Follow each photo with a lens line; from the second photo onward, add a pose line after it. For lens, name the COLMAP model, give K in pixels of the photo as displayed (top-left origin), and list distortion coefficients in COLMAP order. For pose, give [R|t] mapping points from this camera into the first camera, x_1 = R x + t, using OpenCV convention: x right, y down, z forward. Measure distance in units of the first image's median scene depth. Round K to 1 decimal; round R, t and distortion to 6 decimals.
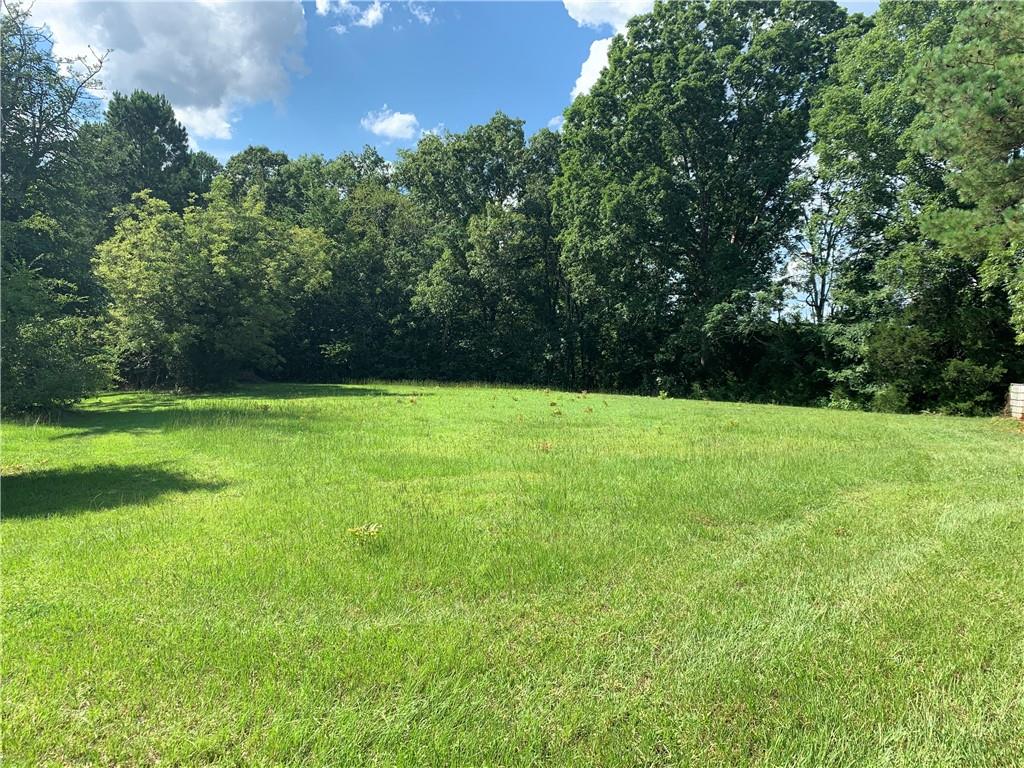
lens RADIAL K [[791.6, 0, 514.9], [0, 791.6, 378.4], [0, 0, 1]] dist [0.010572, 0.007223]
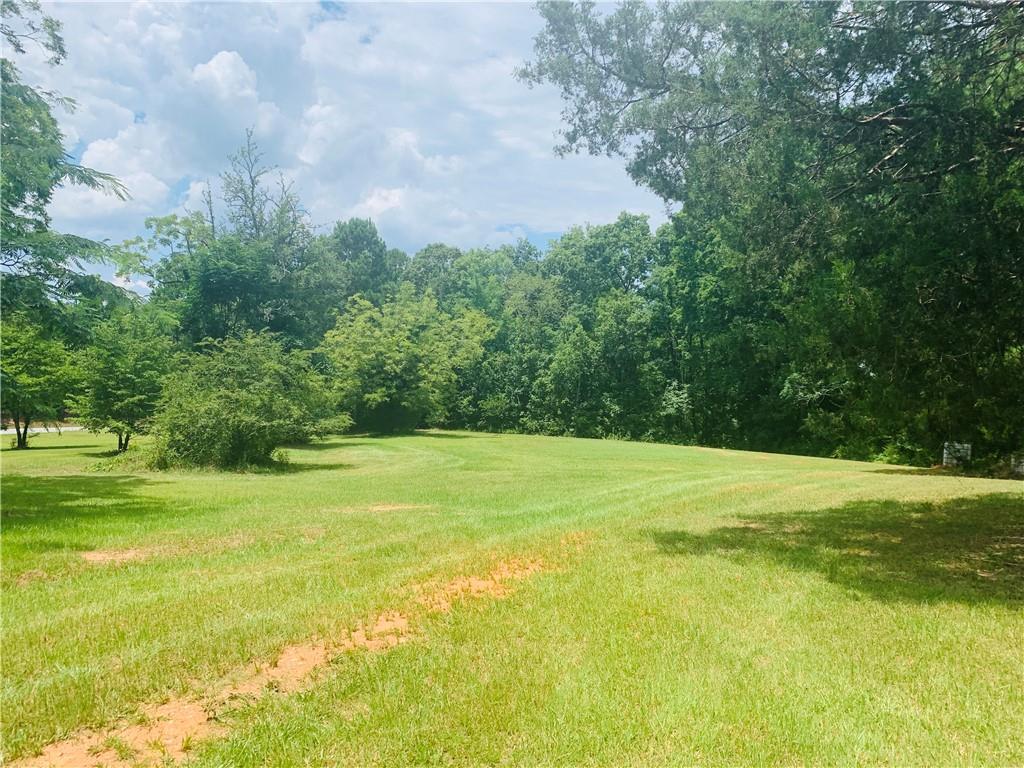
lens RADIAL K [[759.9, 0, 509.5], [0, 759.9, 388.6], [0, 0, 1]] dist [0.014471, 0.000613]
pose [[0.975745, 0.005050, -0.218851, 0.073444], [-0.017052, 0.998450, -0.052984, -0.000037], [0.218244, 0.055430, 0.974319, -0.191668]]
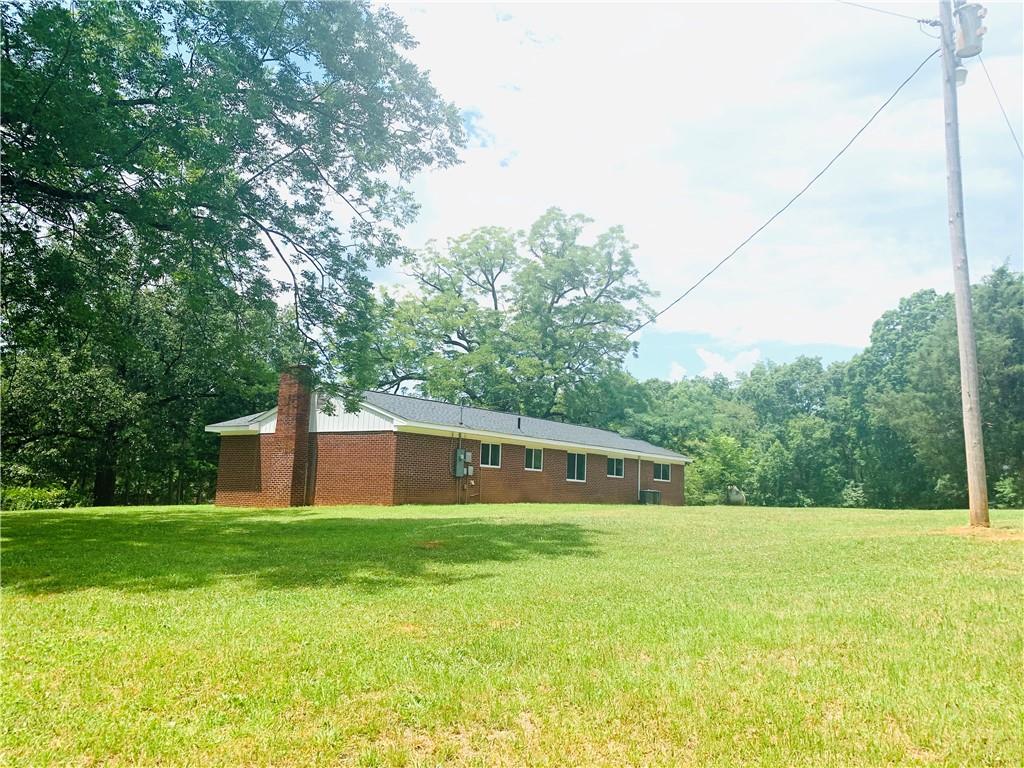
lens RADIAL K [[791.6, 0, 510.9], [0, 791.6, 377.5], [0, 0, 1]] dist [0.010572, 0.007223]
pose [[0.929848, -0.050558, -0.364454, 0.011893], [-0.023328, 0.980421, -0.195525, 0.058038], [0.367204, 0.190311, 0.910463, -0.880690]]
